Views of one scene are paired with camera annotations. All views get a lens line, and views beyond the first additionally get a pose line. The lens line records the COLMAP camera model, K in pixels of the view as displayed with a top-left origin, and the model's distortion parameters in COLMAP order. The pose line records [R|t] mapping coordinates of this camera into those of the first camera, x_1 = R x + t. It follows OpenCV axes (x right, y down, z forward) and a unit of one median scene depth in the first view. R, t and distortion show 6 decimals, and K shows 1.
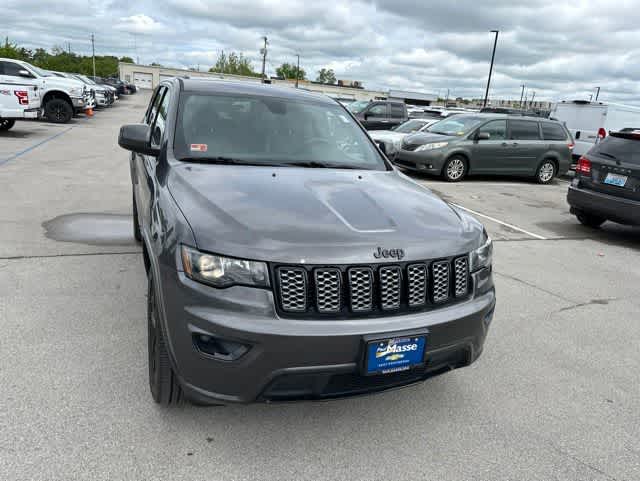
lens RADIAL K [[453.5, 0, 320.0], [0, 453.5, 240.5], [0, 0, 1]] dist [0.046331, -0.043565]
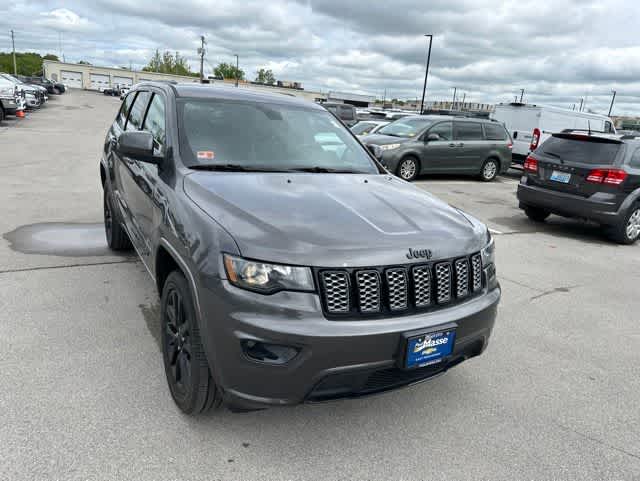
lens RADIAL K [[453.5, 0, 320.0], [0, 453.5, 240.5], [0, 0, 1]] dist [0.046331, -0.043565]
pose [[0.991718, -0.036281, 0.123202, -0.035799], [0.036413, 0.999336, 0.001178, -0.002157], [-0.123163, 0.003318, 0.992381, -0.004731]]
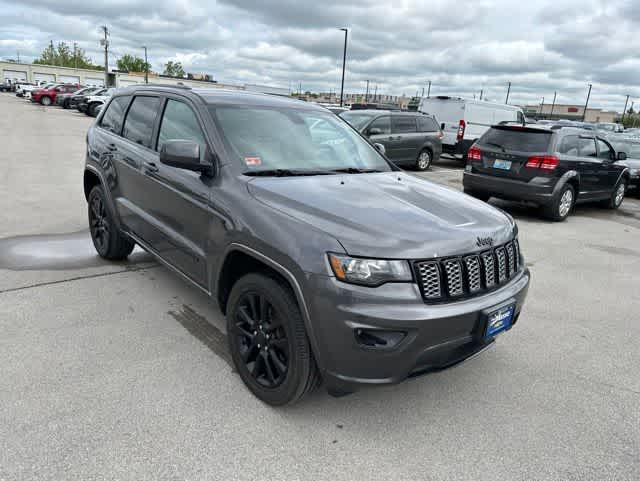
lens RADIAL K [[453.5, 0, 320.0], [0, 453.5, 240.5], [0, 0, 1]] dist [0.046331, -0.043565]
pose [[0.951639, -0.104878, 0.288761, -0.107103], [0.101203, 0.994481, 0.027673, -0.009060], [-0.290070, 0.002889, 0.957001, -0.008271]]
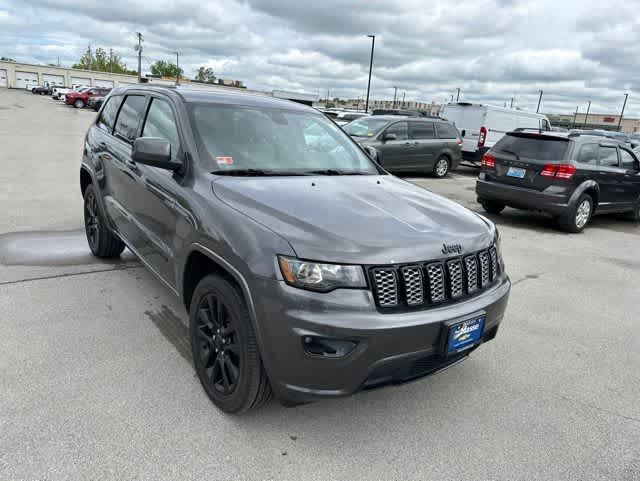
lens RADIAL K [[453.5, 0, 320.0], [0, 453.5, 240.5], [0, 0, 1]] dist [0.046331, -0.043565]
pose [[0.968643, -0.074009, 0.237178, -0.076571], [0.073701, 0.997228, 0.010178, -0.004962], [-0.237274, 0.007621, 0.971413, -0.007979]]
